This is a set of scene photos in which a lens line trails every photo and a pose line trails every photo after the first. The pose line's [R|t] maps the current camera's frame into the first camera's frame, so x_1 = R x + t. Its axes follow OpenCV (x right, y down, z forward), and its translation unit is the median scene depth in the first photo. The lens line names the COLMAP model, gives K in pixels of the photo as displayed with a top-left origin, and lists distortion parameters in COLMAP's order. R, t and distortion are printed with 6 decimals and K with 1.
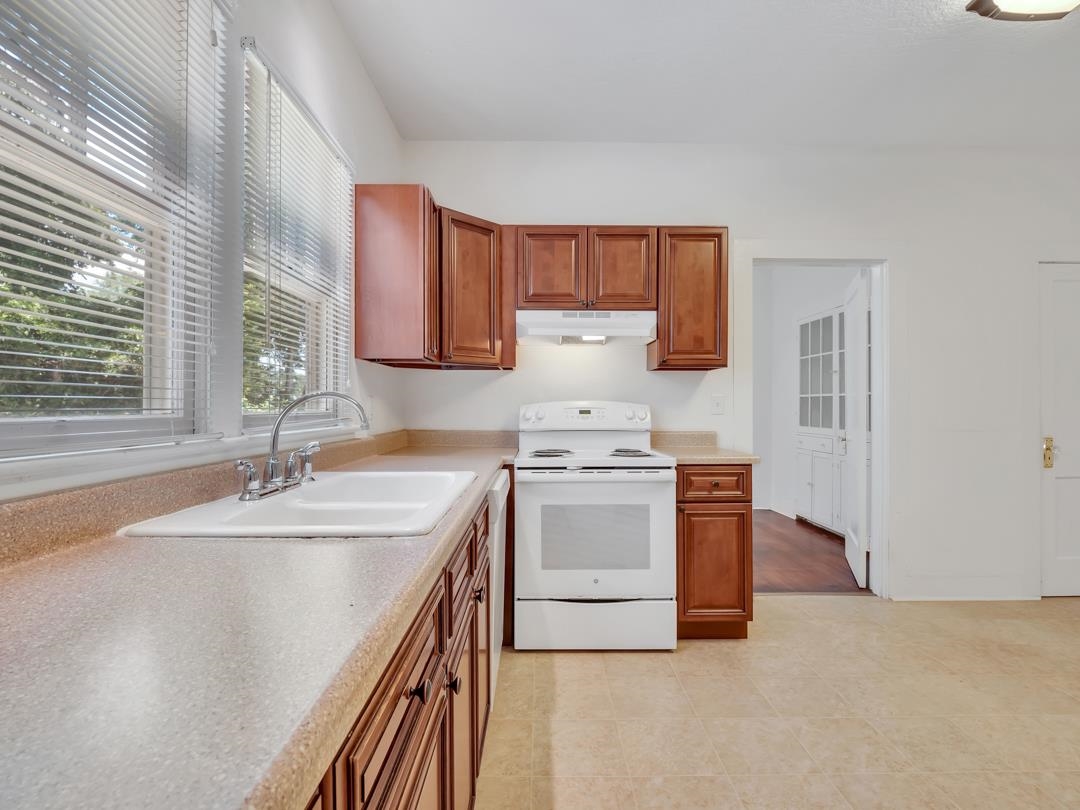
lens RADIAL K [[537.9, 0, 537.5], [0, 537.9, 401.3], [0, 0, 1]] dist [-0.015065, 0.000937]
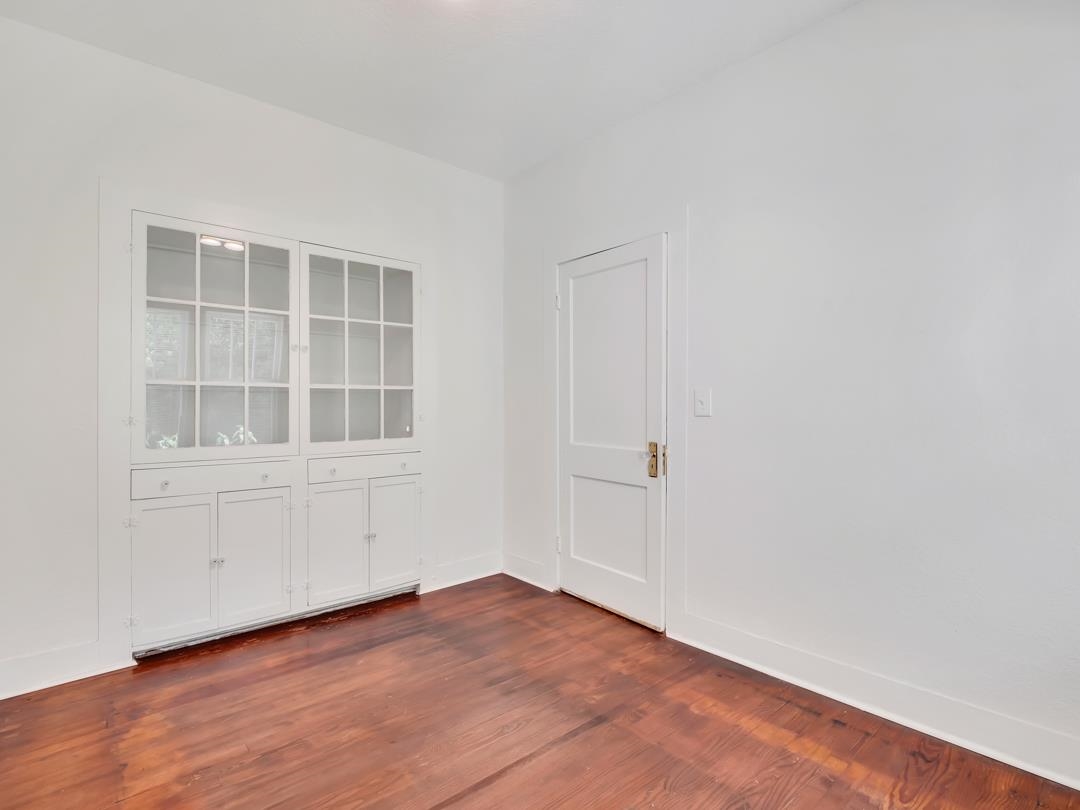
lens RADIAL K [[529.1, 0, 542.7], [0, 529.1, 401.8], [0, 0, 1]] dist [-0.014495, 0.000064]
pose [[-0.658231, 0.003363, 0.752809, -0.060264], [-0.004838, 0.999950, -0.008697, 0.008766], [-0.752801, -0.009367, -0.658182, 1.078588]]
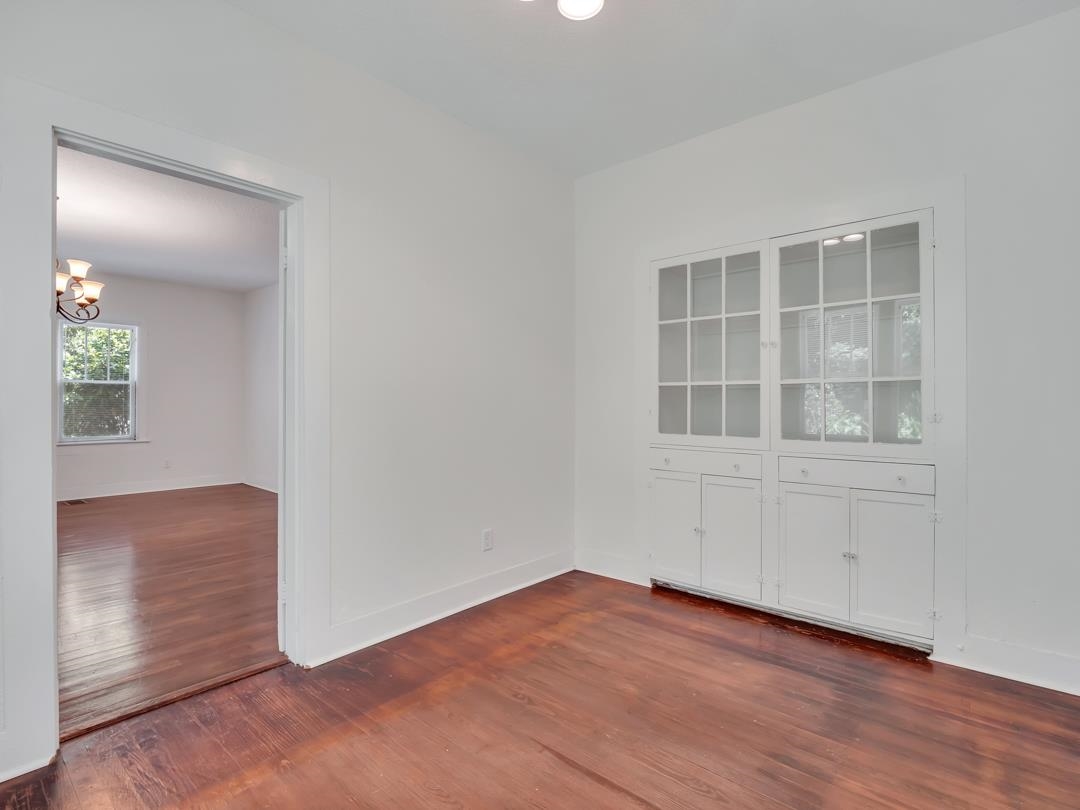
lens RADIAL K [[537.9, 0, 537.5], [0, 537.9, 401.3], [0, 0, 1]] dist [-0.015065, 0.000937]
pose [[0.655361, -0.001272, 0.755314, -0.064883], [-0.003882, 0.999980, 0.005053, 0.006977], [-0.755305, -0.006244, 0.655343, 0.730725]]
